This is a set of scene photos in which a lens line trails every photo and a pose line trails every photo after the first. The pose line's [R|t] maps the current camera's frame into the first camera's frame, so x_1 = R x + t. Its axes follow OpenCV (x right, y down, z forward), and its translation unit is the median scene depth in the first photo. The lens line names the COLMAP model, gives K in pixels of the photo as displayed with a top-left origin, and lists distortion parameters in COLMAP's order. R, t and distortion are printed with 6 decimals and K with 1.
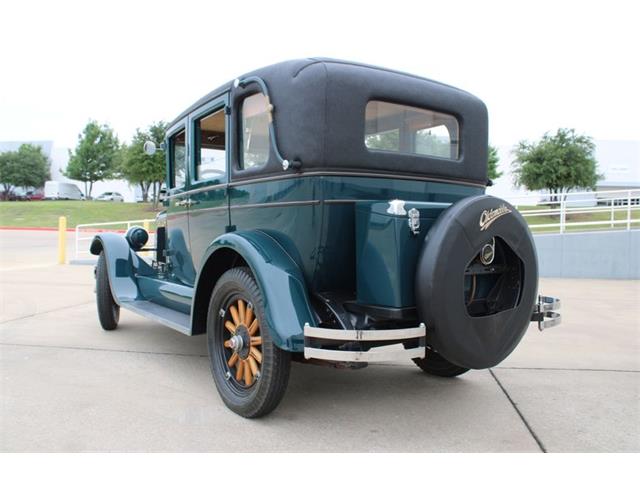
lens RADIAL K [[549.8, 0, 320.4], [0, 549.8, 230.4], [0, 0, 1]] dist [-0.171420, 0.154152]
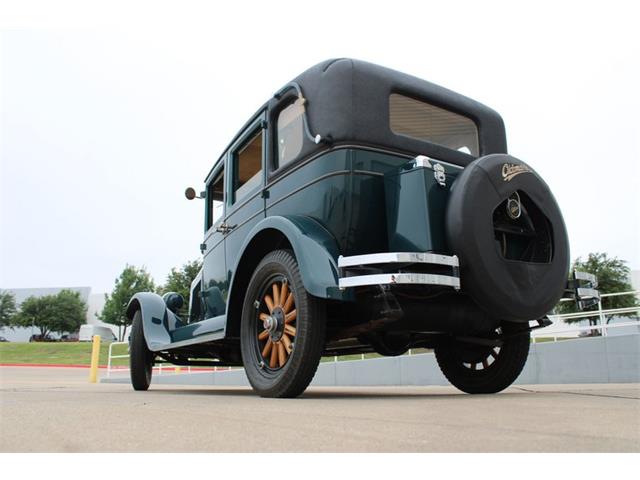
lens RADIAL K [[549.8, 0, 320.4], [0, 549.8, 230.4], [0, 0, 1]] dist [-0.171420, 0.154152]
pose [[0.998030, -0.031032, -0.054522, -0.003076], [0.015247, 0.963011, -0.269030, 0.233033], [0.060854, 0.267669, 0.961587, 0.000584]]
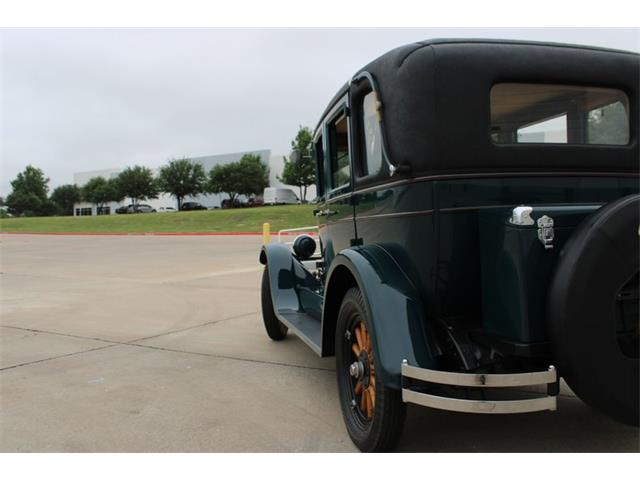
lens RADIAL K [[555.9, 0, 321.0], [0, 555.9, 237.2], [0, 0, 1]] dist [-0.099451, 0.008526]
pose [[0.925300, -0.029371, -0.378096, 0.107243], [0.035836, 0.999307, 0.010075, -0.018405], [0.377538, -0.022872, 0.925711, 0.099122]]
